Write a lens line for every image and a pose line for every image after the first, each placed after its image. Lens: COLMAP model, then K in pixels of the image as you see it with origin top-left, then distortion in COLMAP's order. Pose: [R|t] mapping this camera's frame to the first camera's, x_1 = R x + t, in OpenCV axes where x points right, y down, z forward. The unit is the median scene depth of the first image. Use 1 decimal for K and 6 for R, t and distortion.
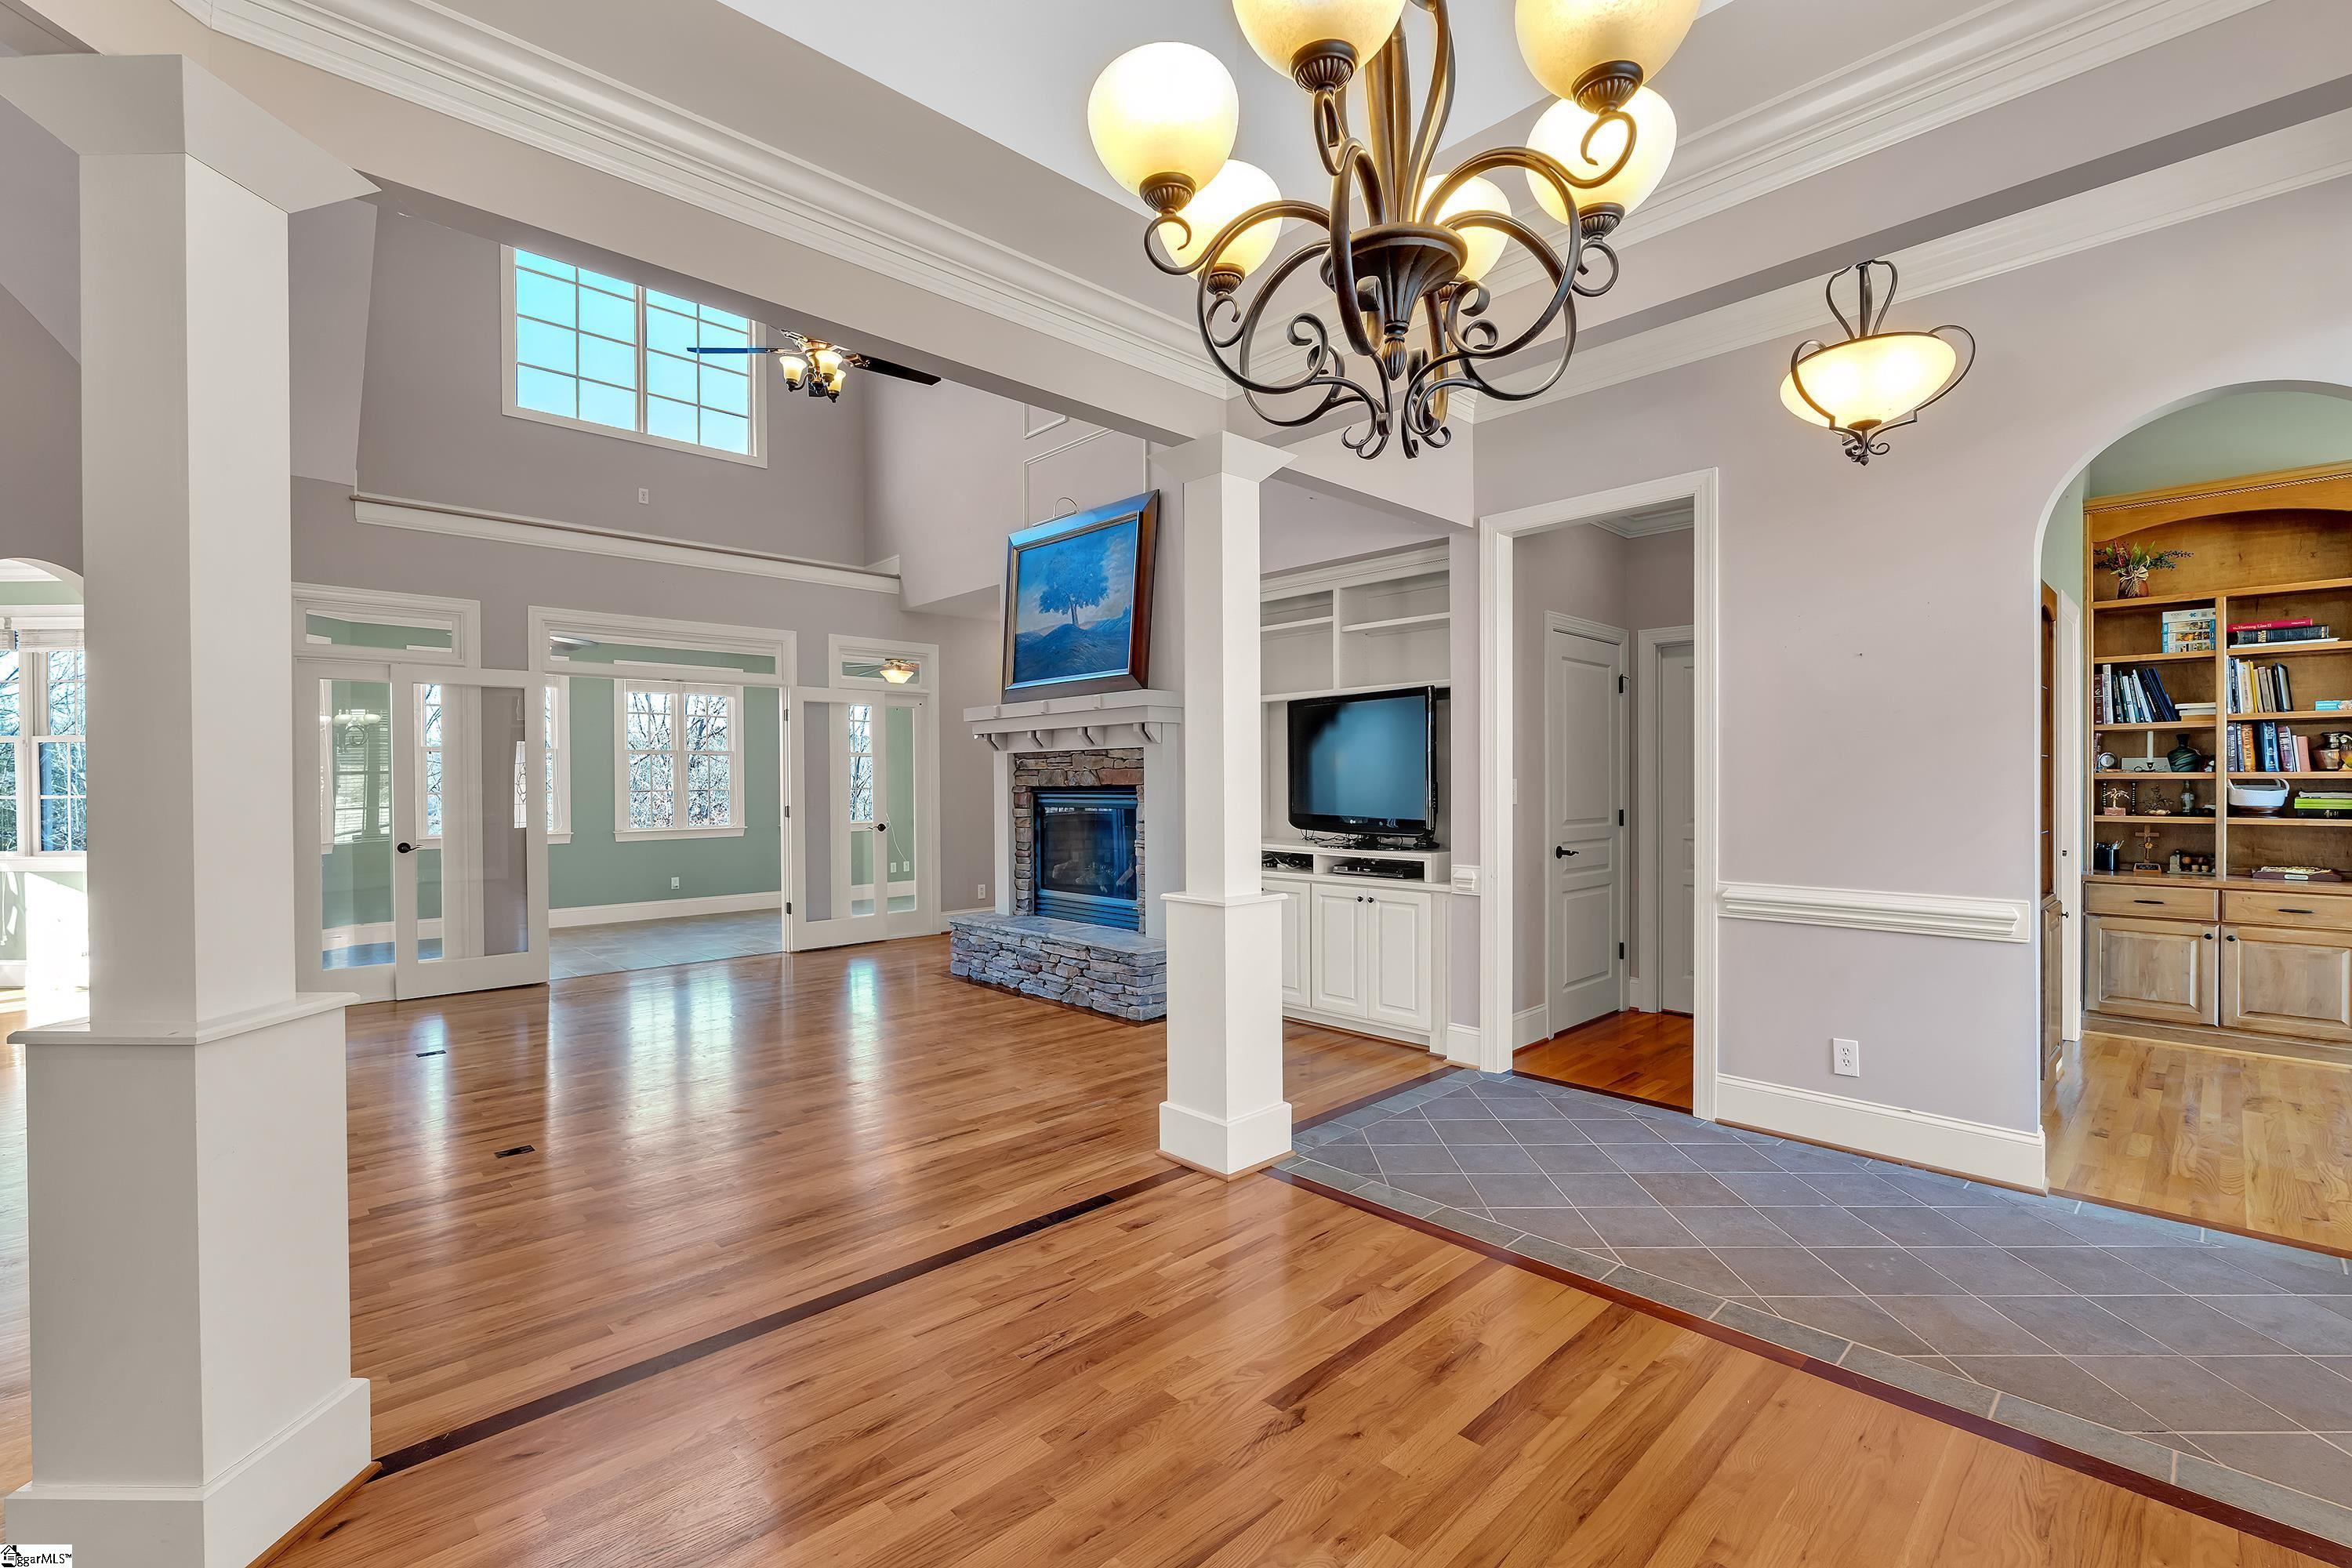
lens RADIAL K [[1019.6, 0, 1166.1], [0, 1019.6, 786.0], [0, 0, 1]] dist [-0.008003, 0.000259]
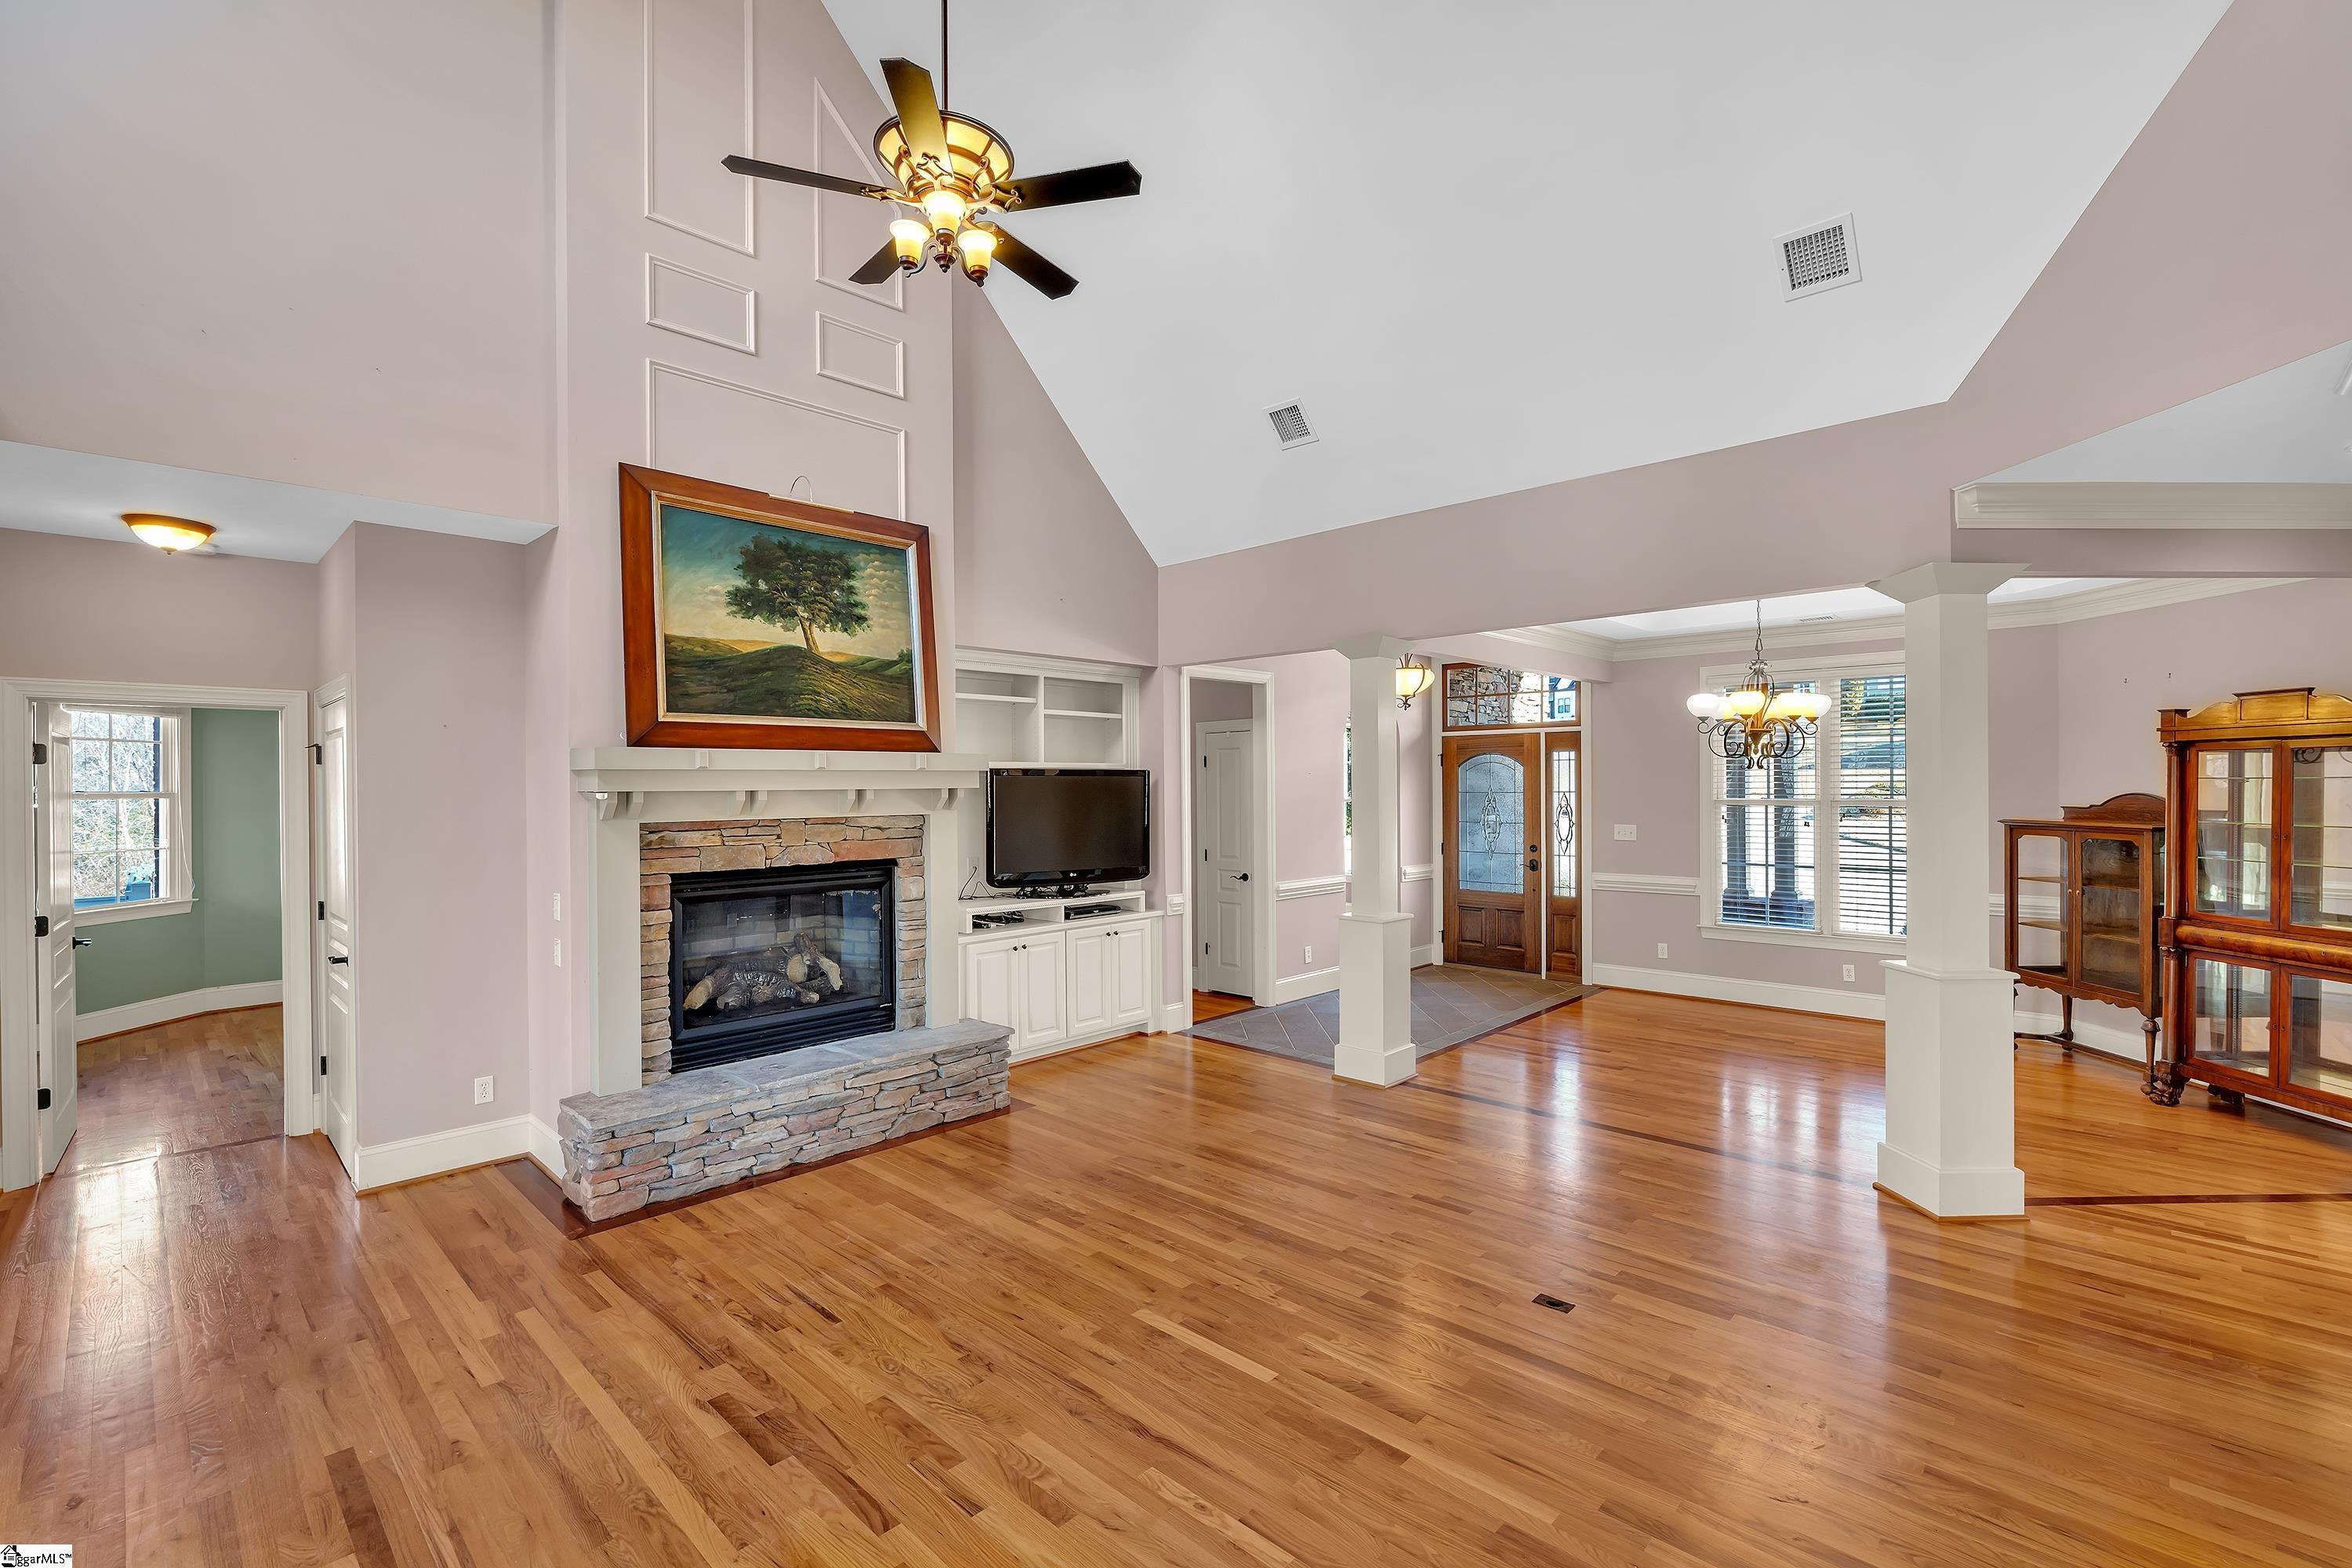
lens RADIAL K [[1019.6, 0, 1182.4], [0, 1019.6, 786.4], [0, 0, 1]] dist [-0.008003, 0.000259]
pose [[-0.055553, 0.005042, 0.998443, -1.052992], [0.012264, 0.999915, -0.004367, -0.064014], [-0.998380, 0.012002, -0.055610, 0.952605]]
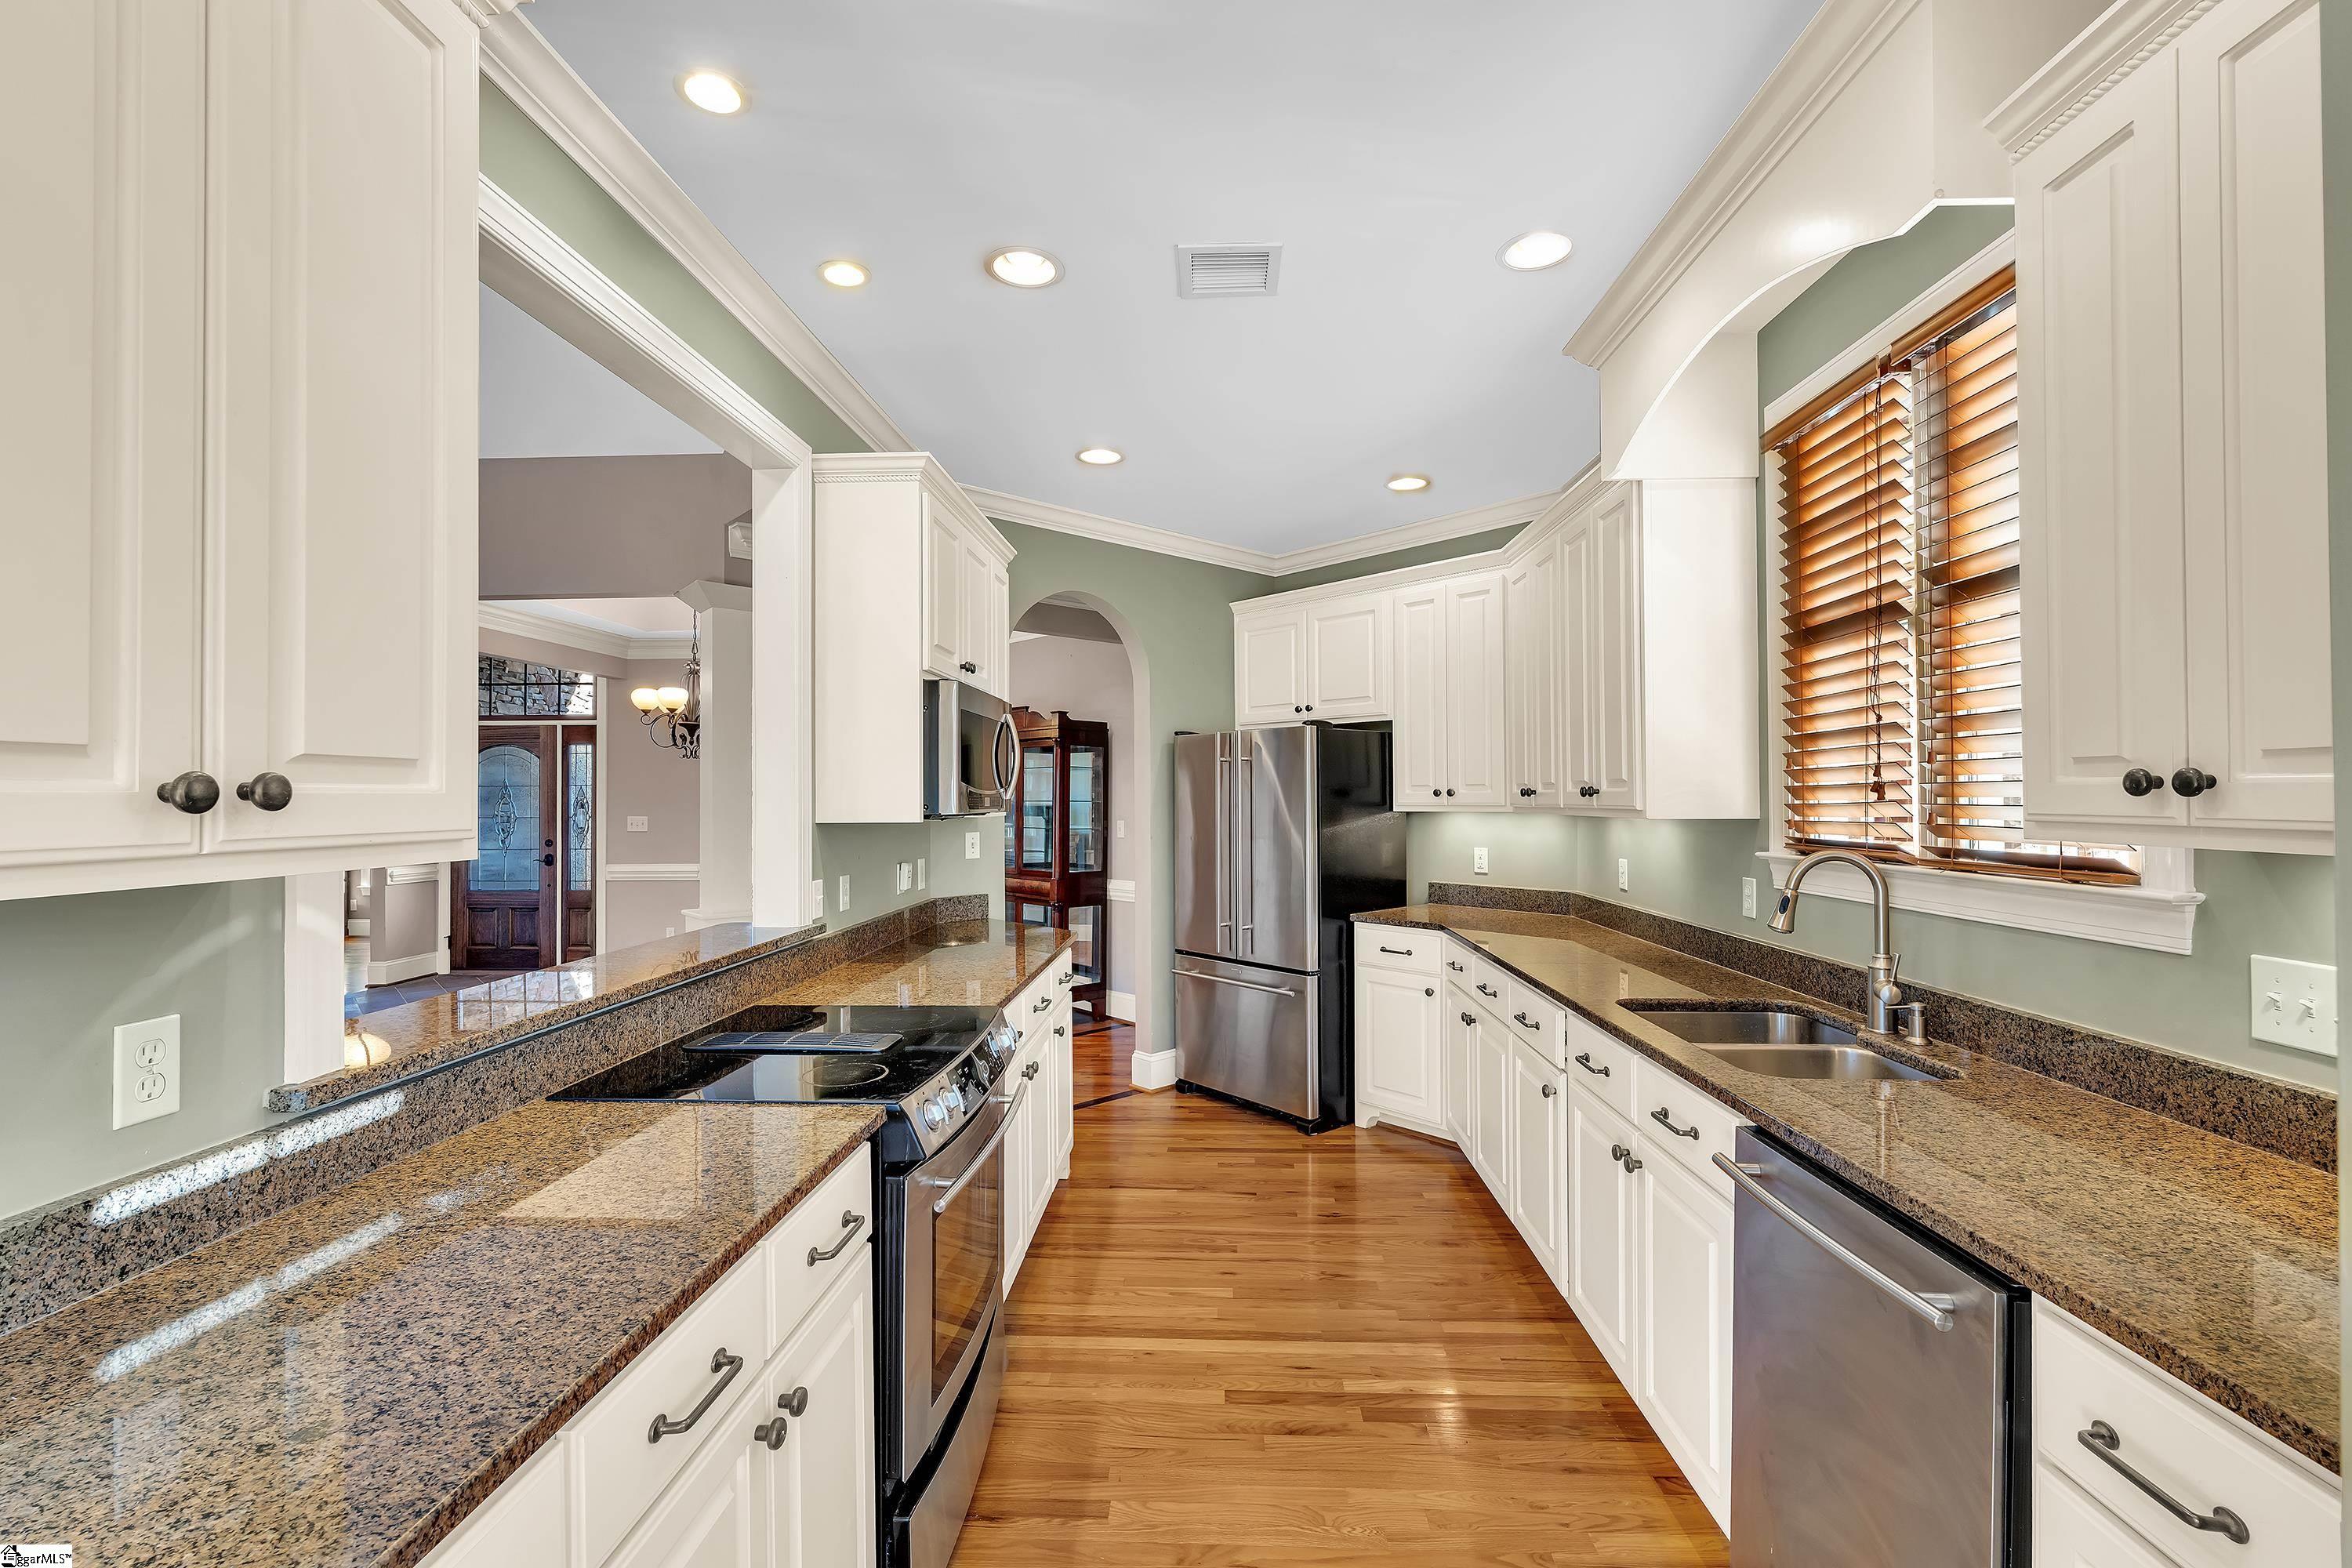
lens RADIAL K [[1019.6, 0, 1170.3], [0, 1019.6, 779.9], [0, 0, 1]] dist [-0.008003, 0.000259]
pose [[-0.688052, 0.020419, 0.725374, -1.291112], [0.013125, 0.999791, -0.015694, -0.025525], [-0.725542, -0.001277, -0.688176, 0.689537]]
